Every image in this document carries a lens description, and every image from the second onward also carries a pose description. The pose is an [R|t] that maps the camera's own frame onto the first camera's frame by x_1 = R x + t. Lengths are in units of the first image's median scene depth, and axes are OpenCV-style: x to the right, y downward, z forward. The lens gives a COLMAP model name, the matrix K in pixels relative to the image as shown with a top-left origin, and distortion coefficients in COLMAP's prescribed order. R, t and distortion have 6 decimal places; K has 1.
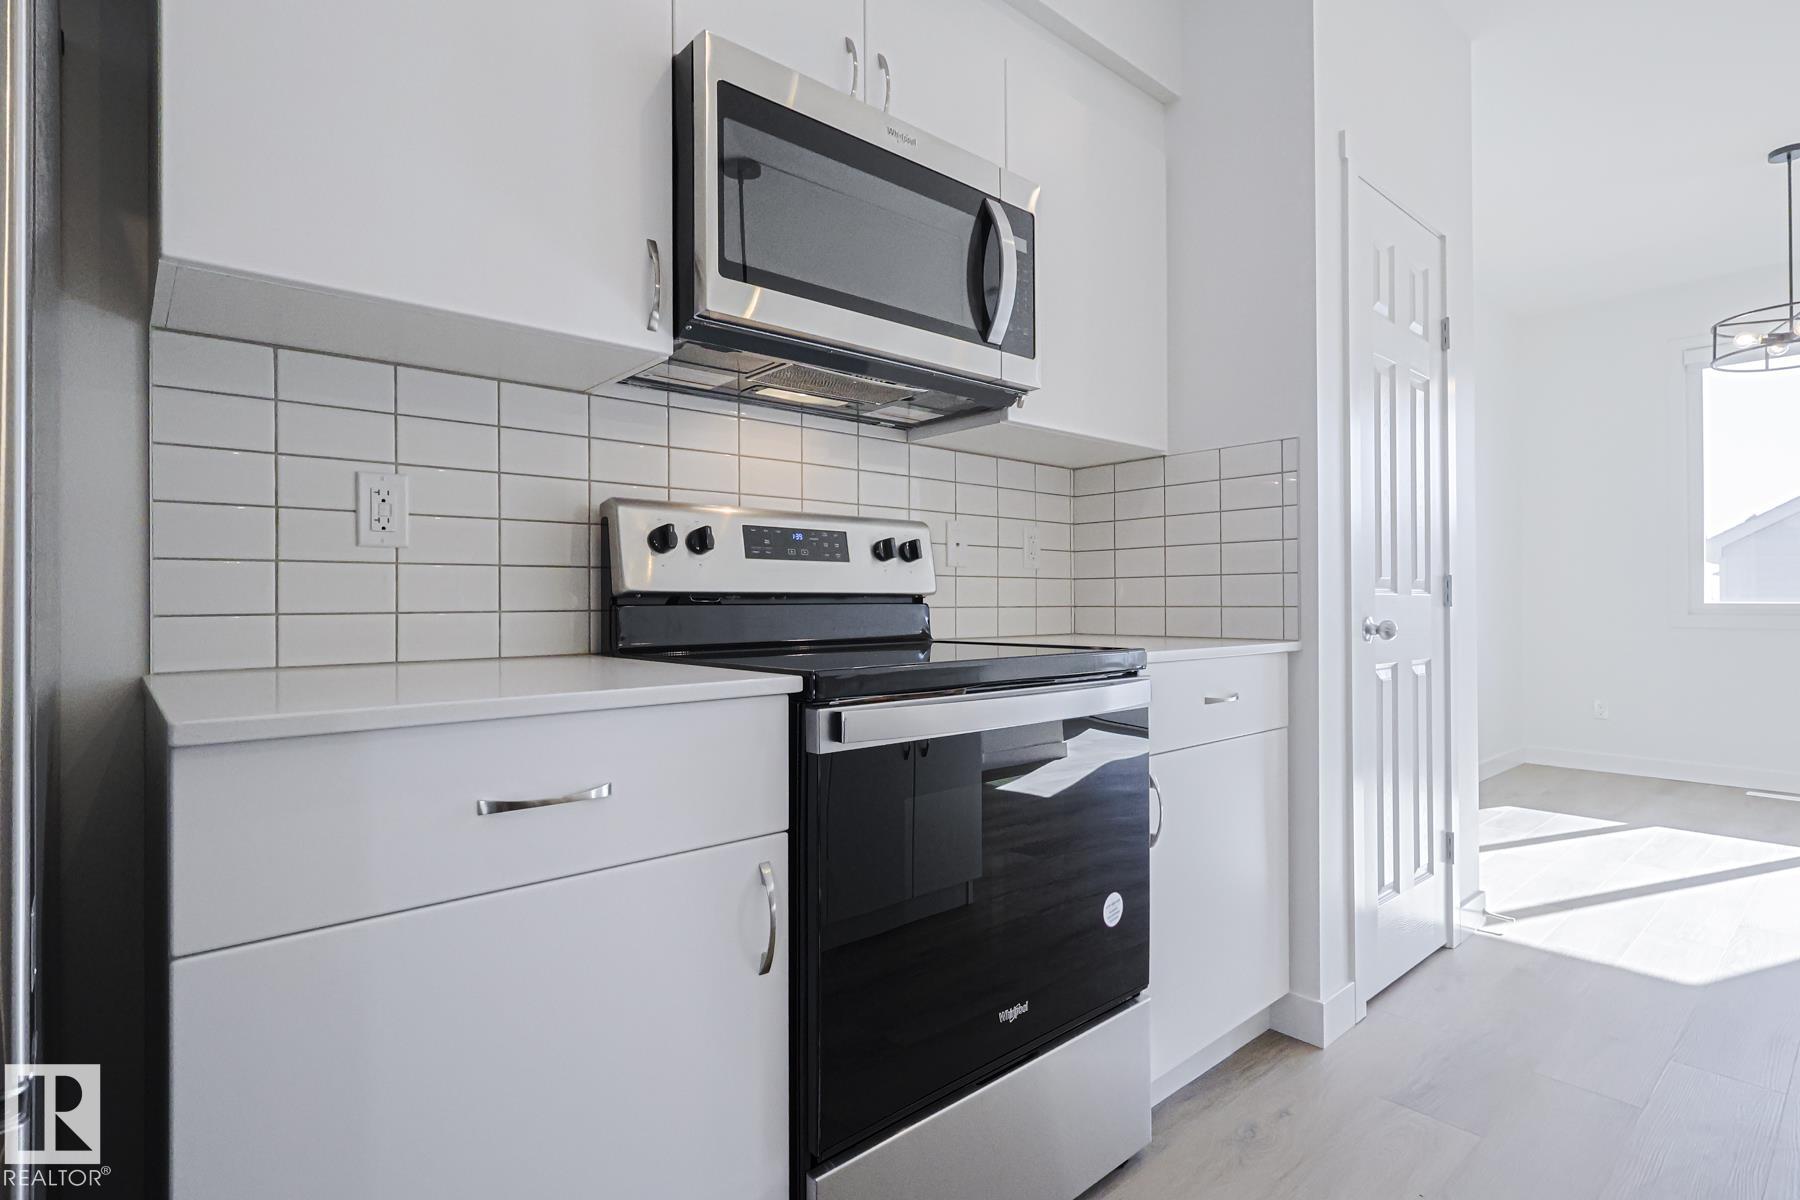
lens RADIAL K [[868.8, 0, 871.3], [0, 868.8, 600.3], [0, 0, 1]] dist [-0.003119, -0.000459]
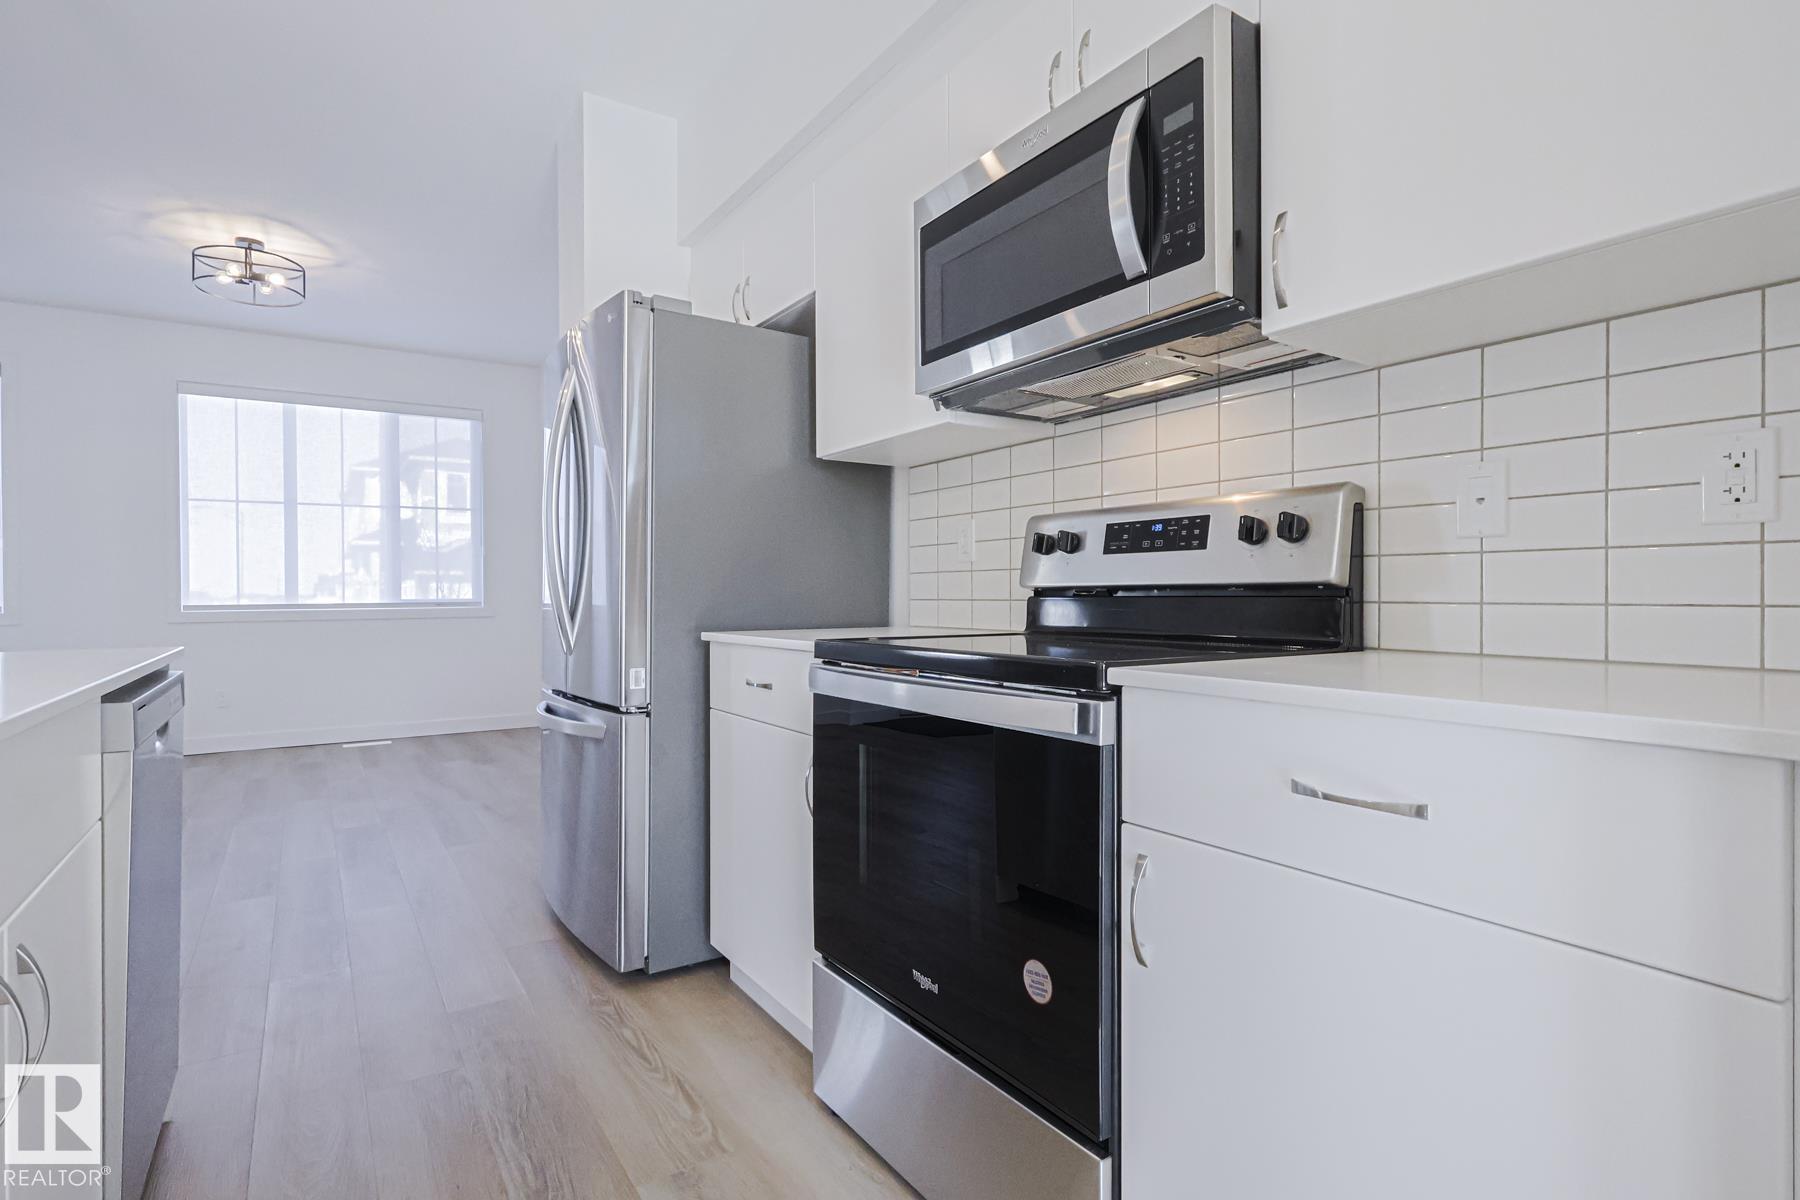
lens RADIAL K [[893.4, 0, 878.3], [0, 893.4, 597.0], [0, 0, 1]] dist [0.001834, 0.000566]
pose [[-0.128187, 0.007908, -0.991719, 0.928154], [0.003021, 0.999967, 0.007583, -0.004114], [0.991745, -0.002024, -0.128206, 0.802430]]
